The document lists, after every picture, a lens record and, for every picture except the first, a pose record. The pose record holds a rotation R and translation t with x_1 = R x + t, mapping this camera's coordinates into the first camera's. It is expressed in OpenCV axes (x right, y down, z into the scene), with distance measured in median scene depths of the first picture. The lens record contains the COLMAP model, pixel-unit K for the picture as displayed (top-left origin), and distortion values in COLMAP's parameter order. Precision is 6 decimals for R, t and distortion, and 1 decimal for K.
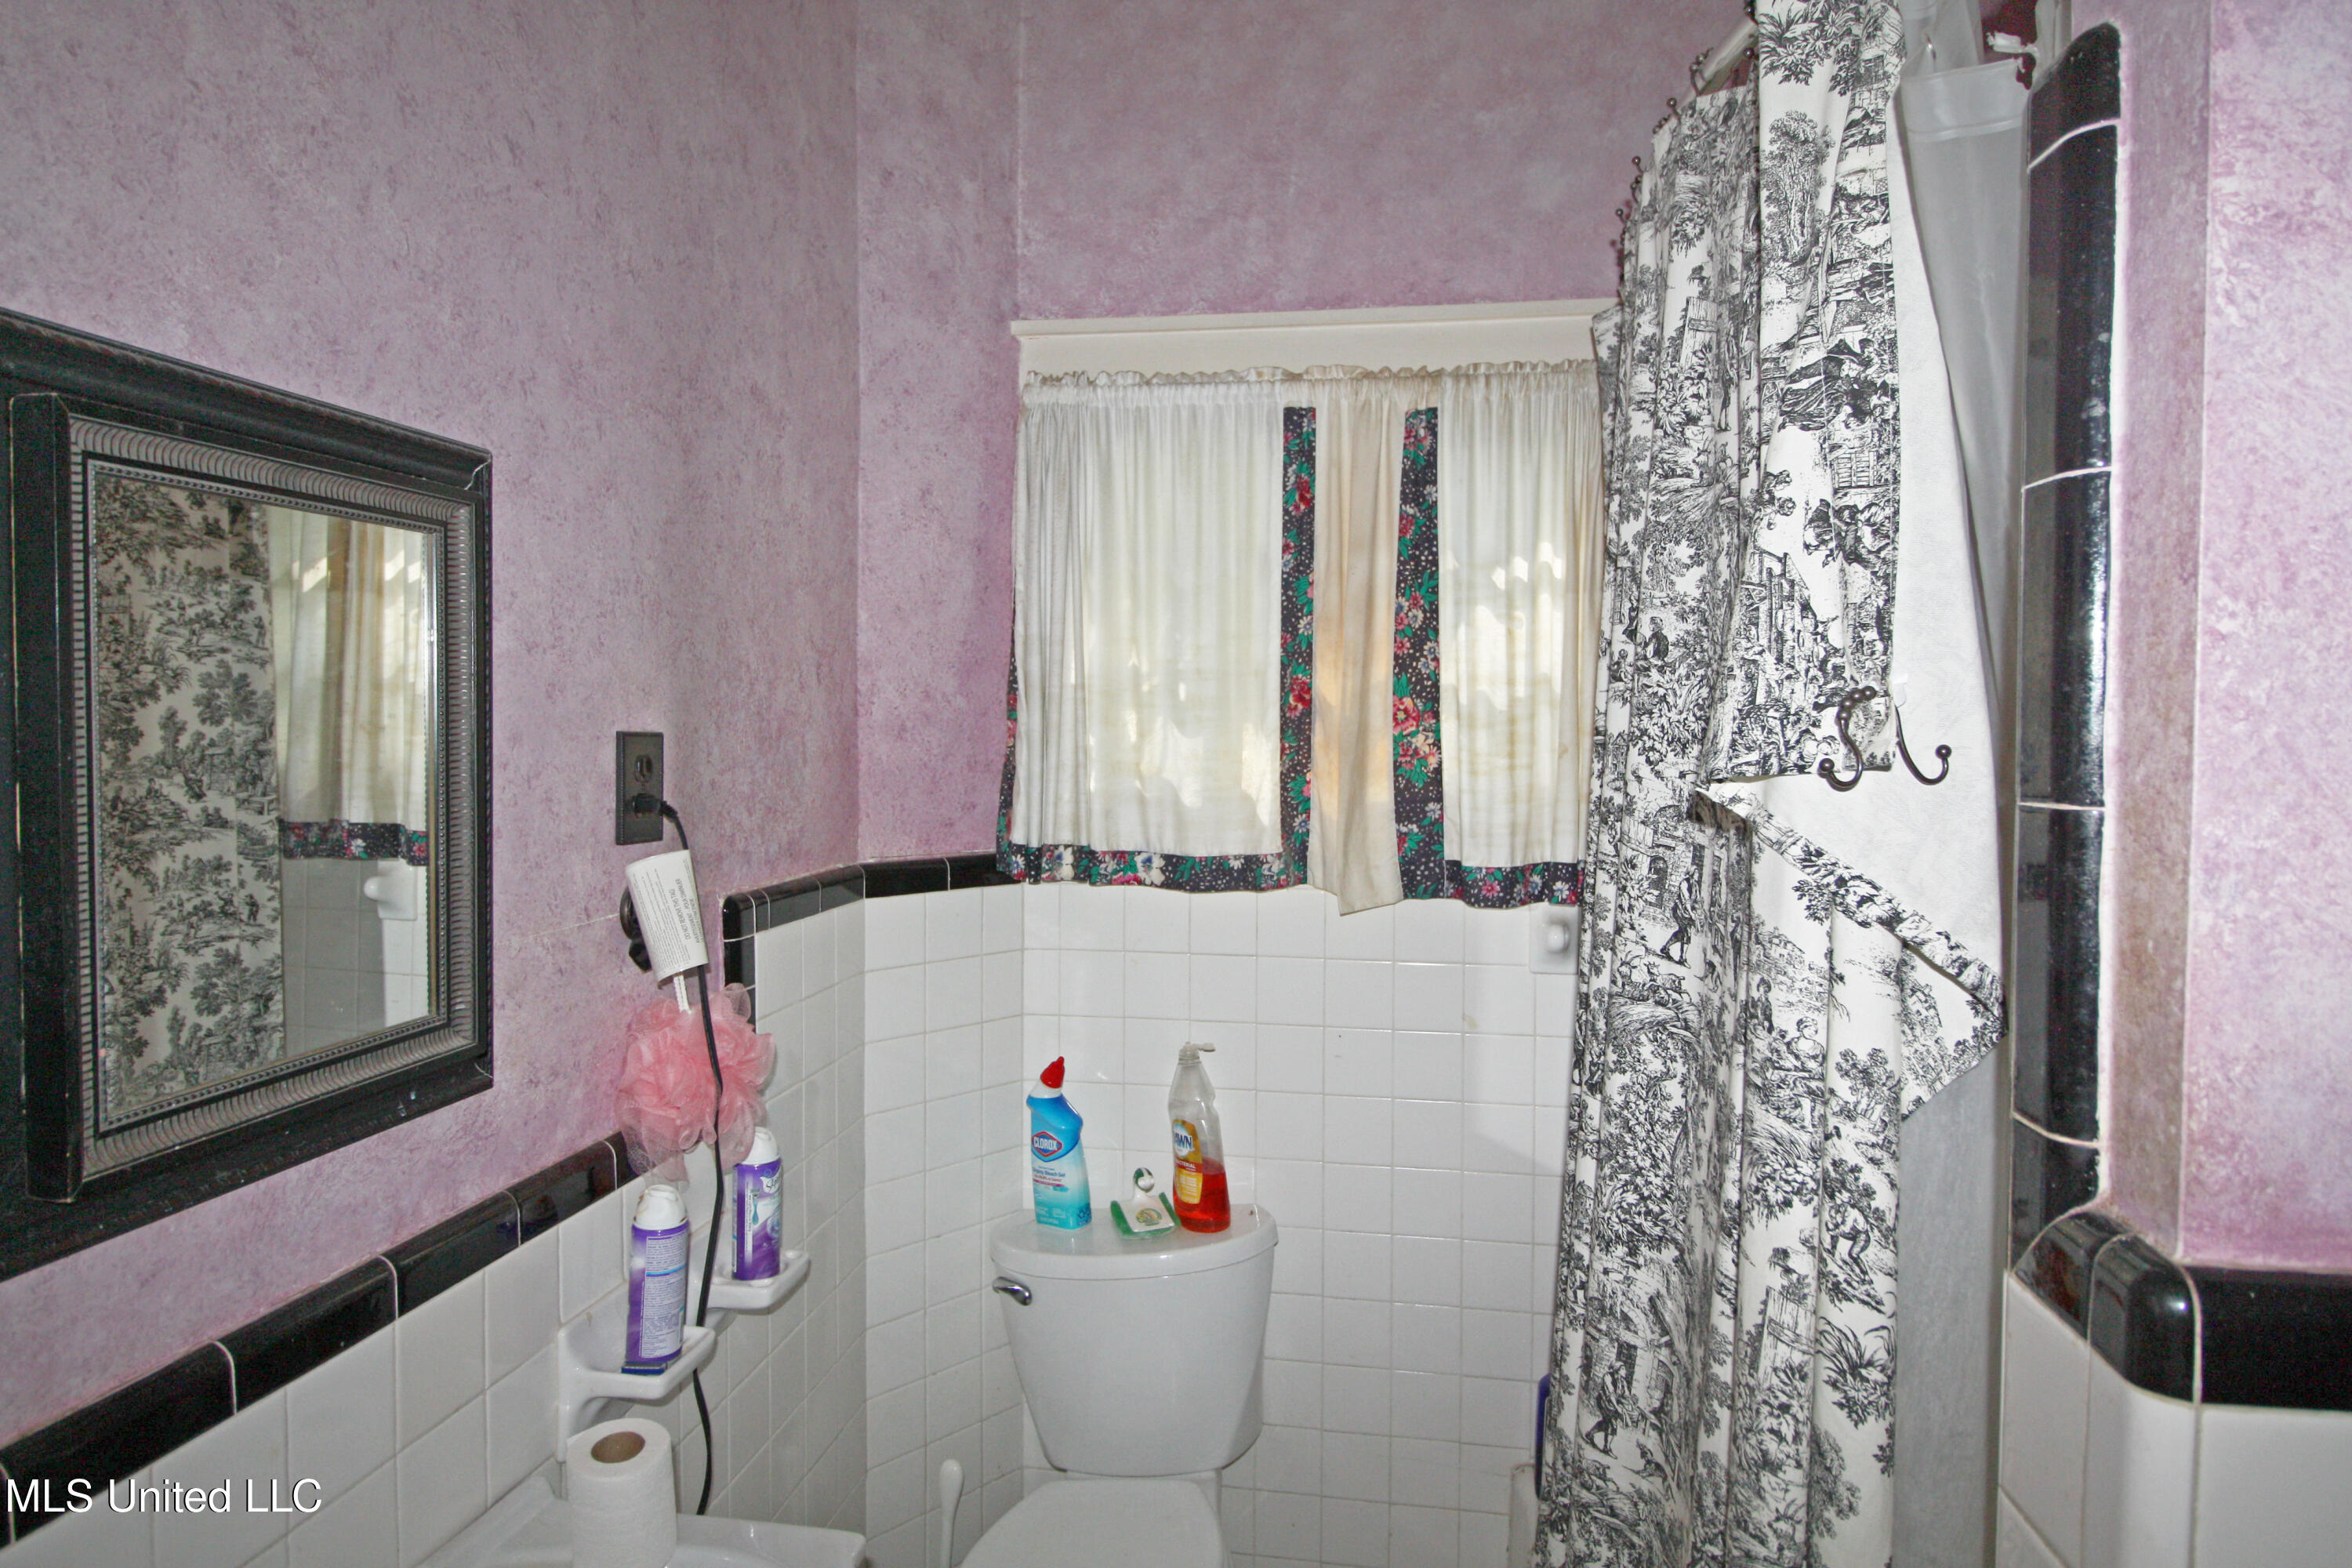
lens RADIAL K [[1378.3, 0, 1171.8], [0, 1378.3, 771.5], [0, 0, 1]] dist [-0.005830, -0.001997]
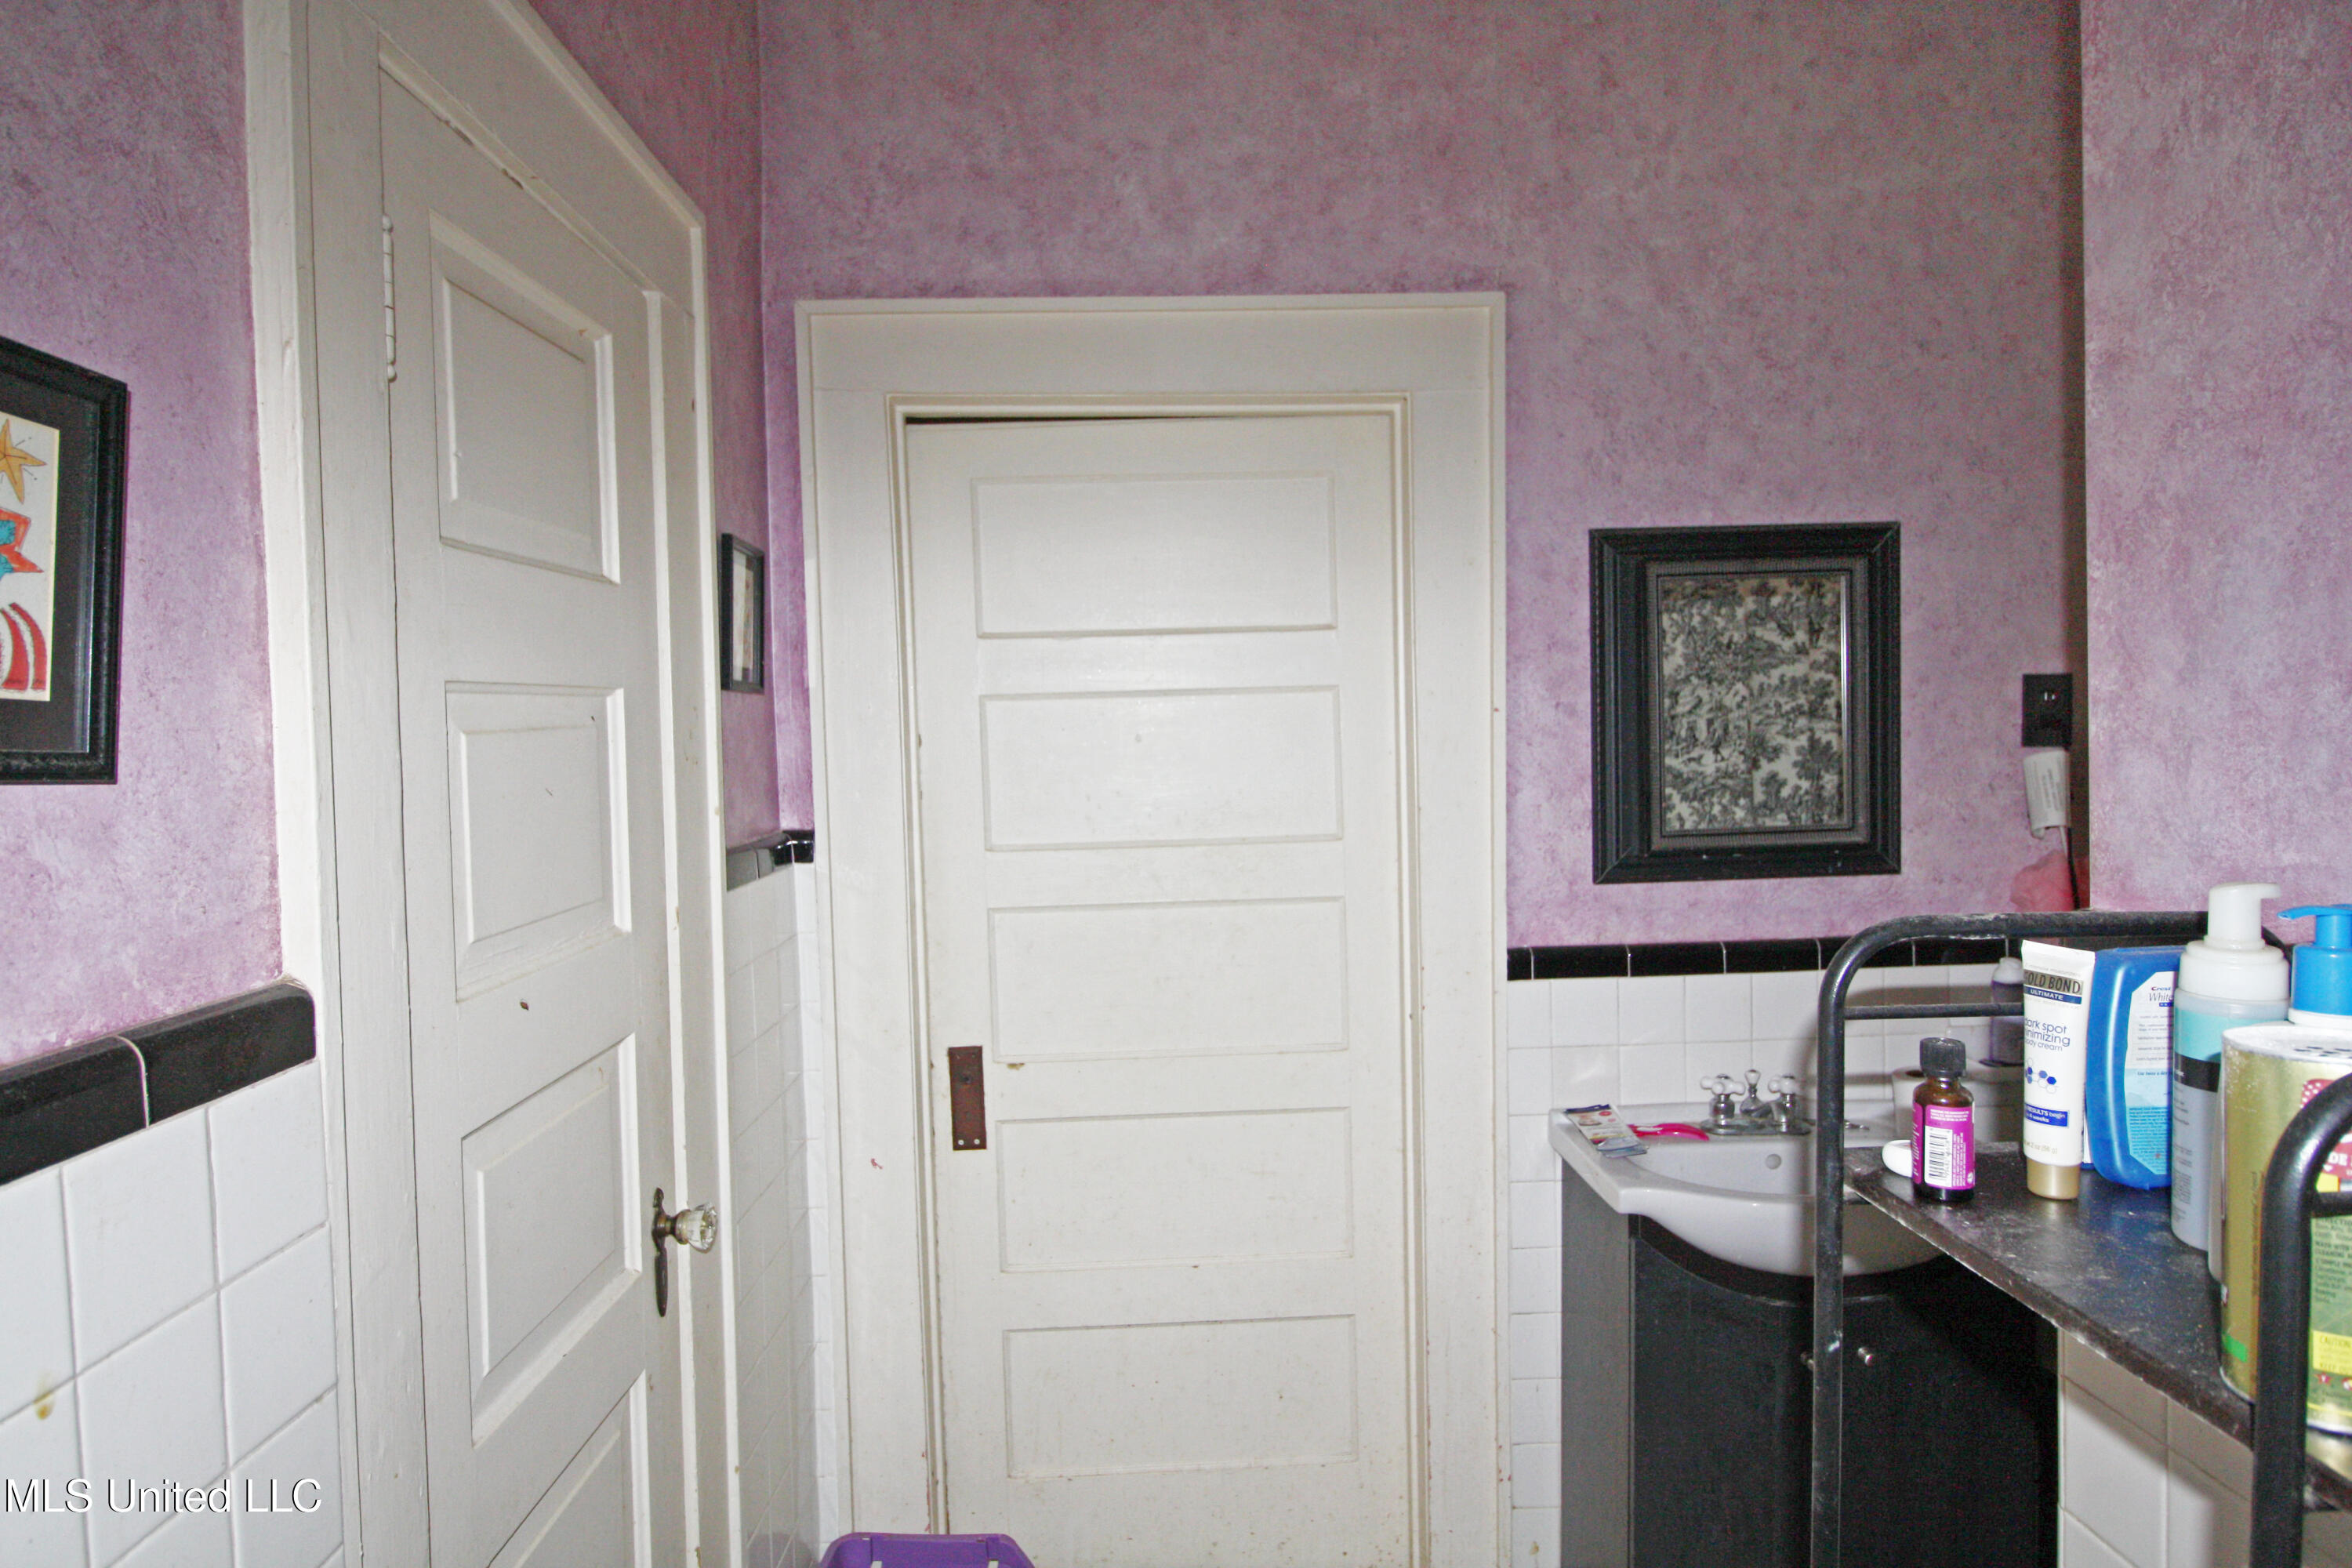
lens RADIAL K [[1378.3, 0, 1177.8], [0, 1378.3, 781.0], [0, 0, 1]] dist [-0.005830, -0.001997]
pose [[0.199051, 0.031173, -0.979493, 1.170915], [-0.007857, 0.999513, 0.030214, 0.065469], [0.979958, 0.001682, 0.199199, -0.311522]]
